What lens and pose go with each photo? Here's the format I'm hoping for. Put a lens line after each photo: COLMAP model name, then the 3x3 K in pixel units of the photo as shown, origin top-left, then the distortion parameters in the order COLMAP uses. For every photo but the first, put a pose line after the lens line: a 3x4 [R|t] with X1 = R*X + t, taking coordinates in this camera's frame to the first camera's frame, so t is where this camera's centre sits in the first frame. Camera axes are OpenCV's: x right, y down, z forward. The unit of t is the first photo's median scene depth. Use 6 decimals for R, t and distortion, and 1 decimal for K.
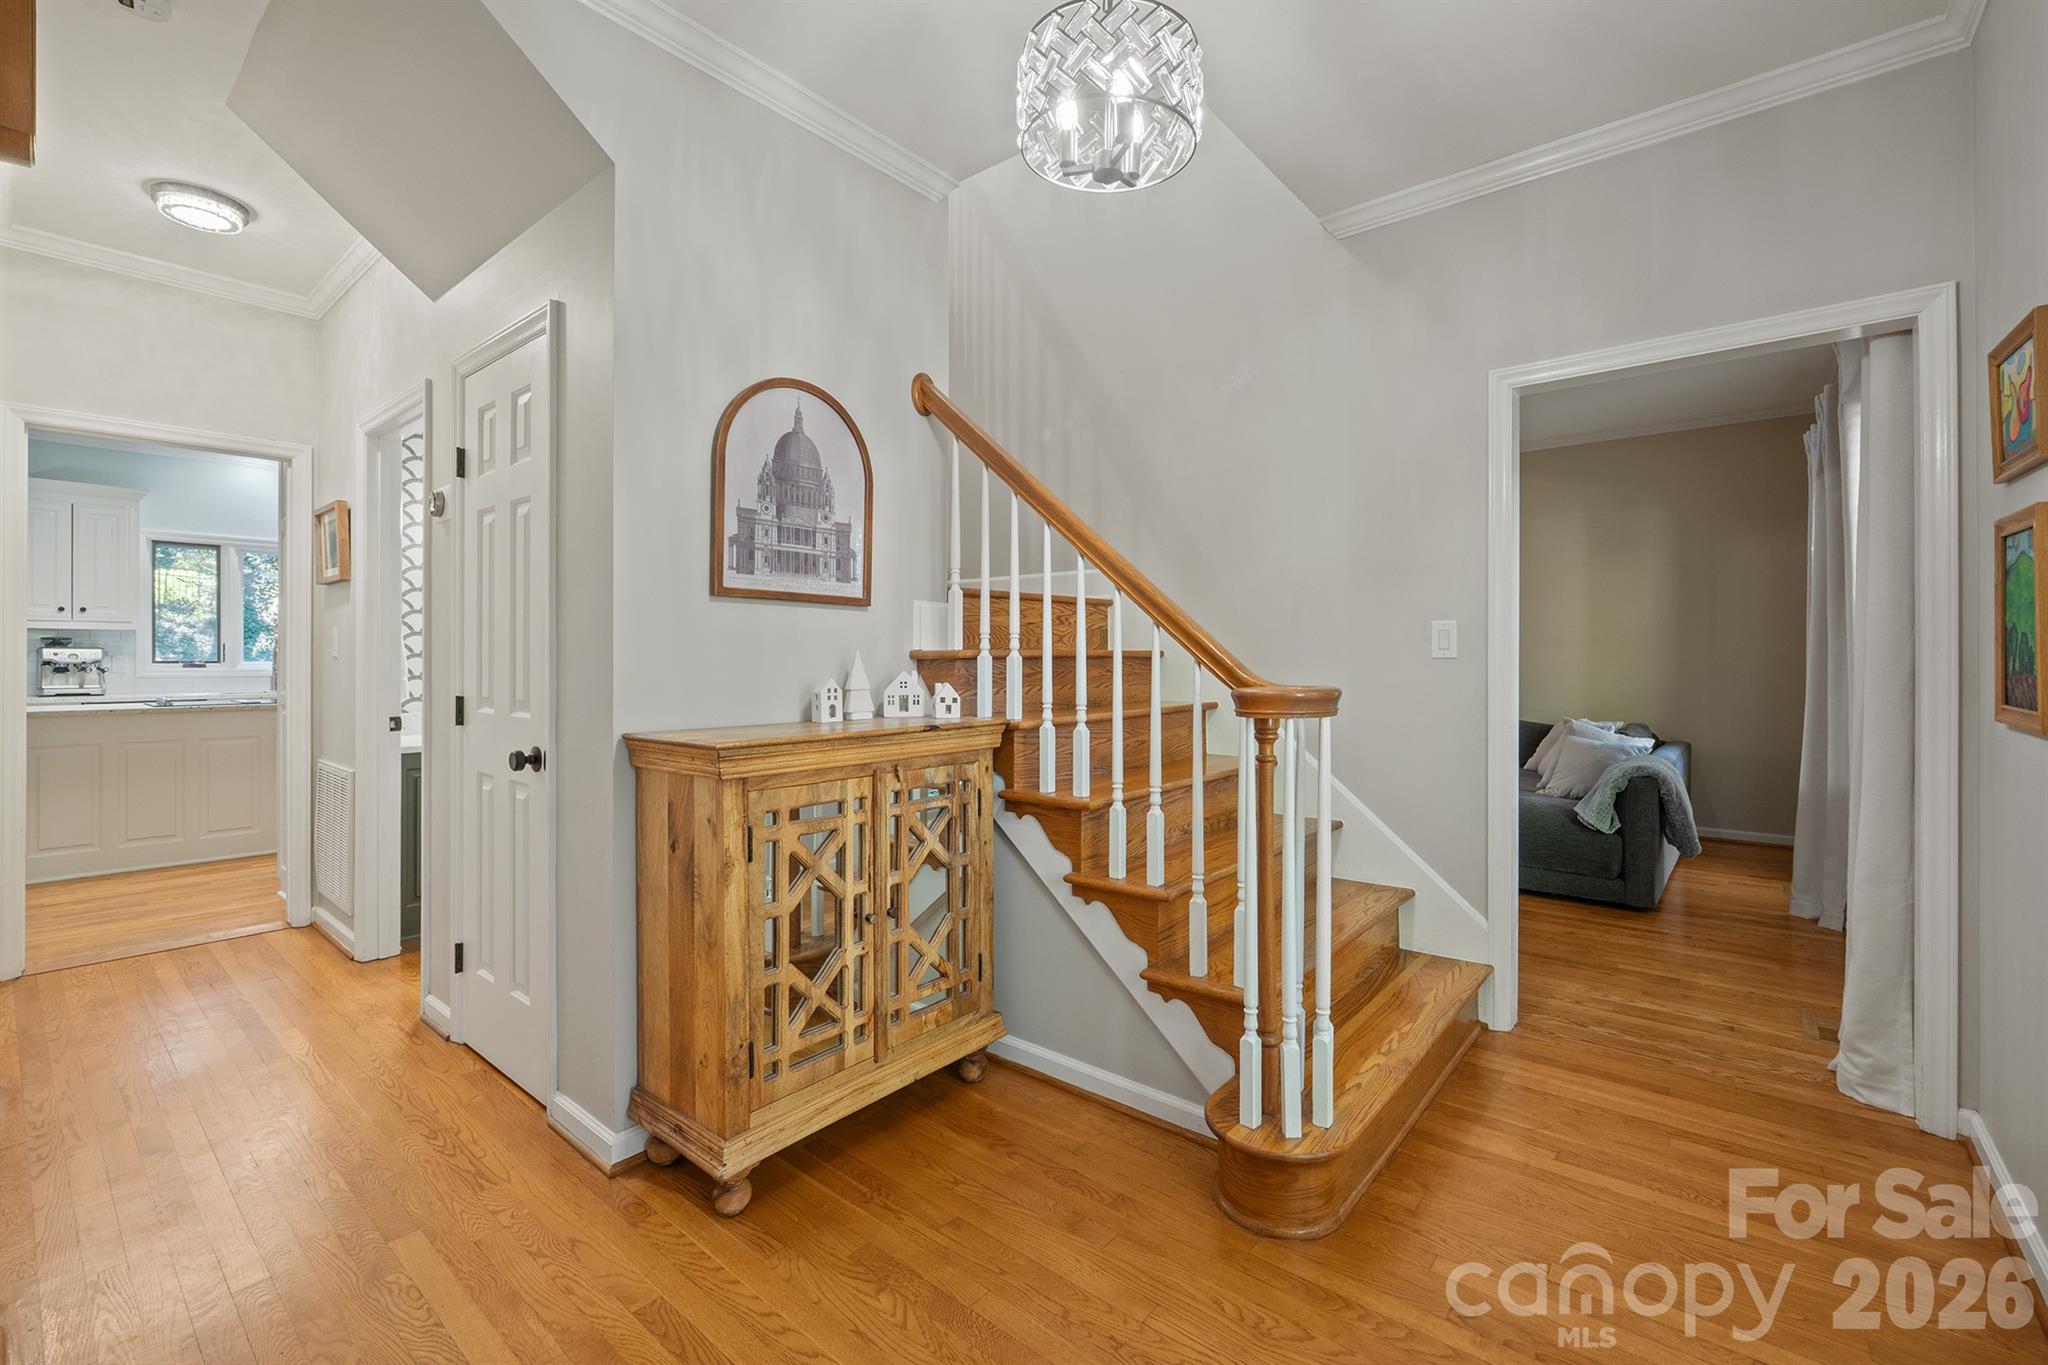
lens RADIAL K [[866.1, 0, 1037.6], [0, 866.1, 663.6], [0, 0, 1]] dist [-0.004925, -0.000177]
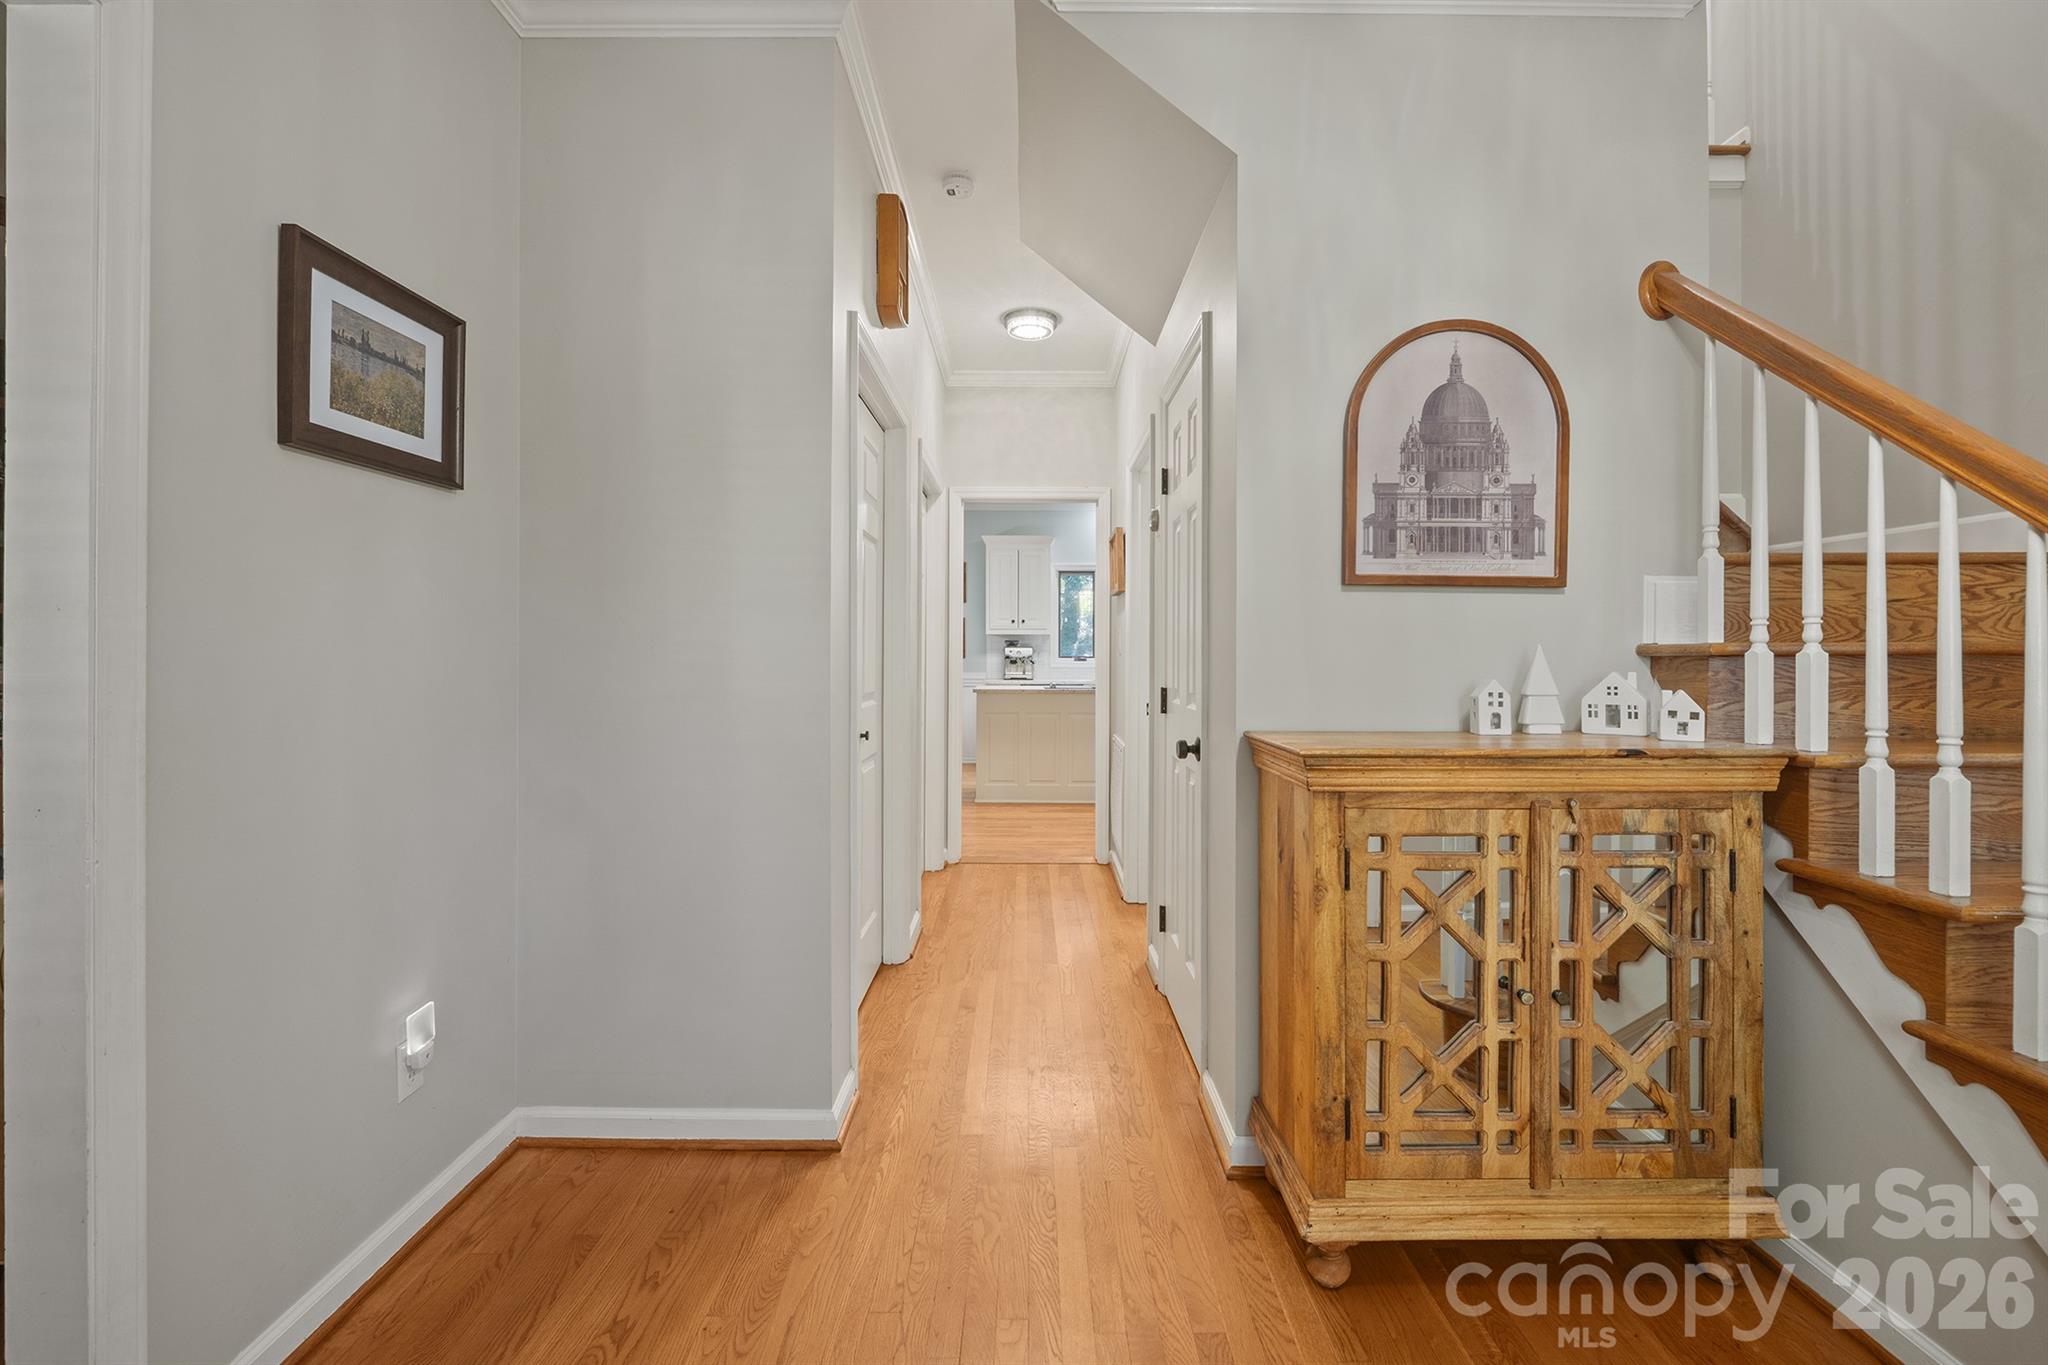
lens RADIAL K [[866.1, 0, 1017.8], [0, 866.1, 653.6], [0, 0, 1]] dist [-0.004925, -0.000177]
pose [[0.634986, 0.000694, -0.772524, 0.098322], [-0.006804, 0.999966, -0.004694, -0.000447], [0.772494, 0.008237, 0.634969, 0.149805]]
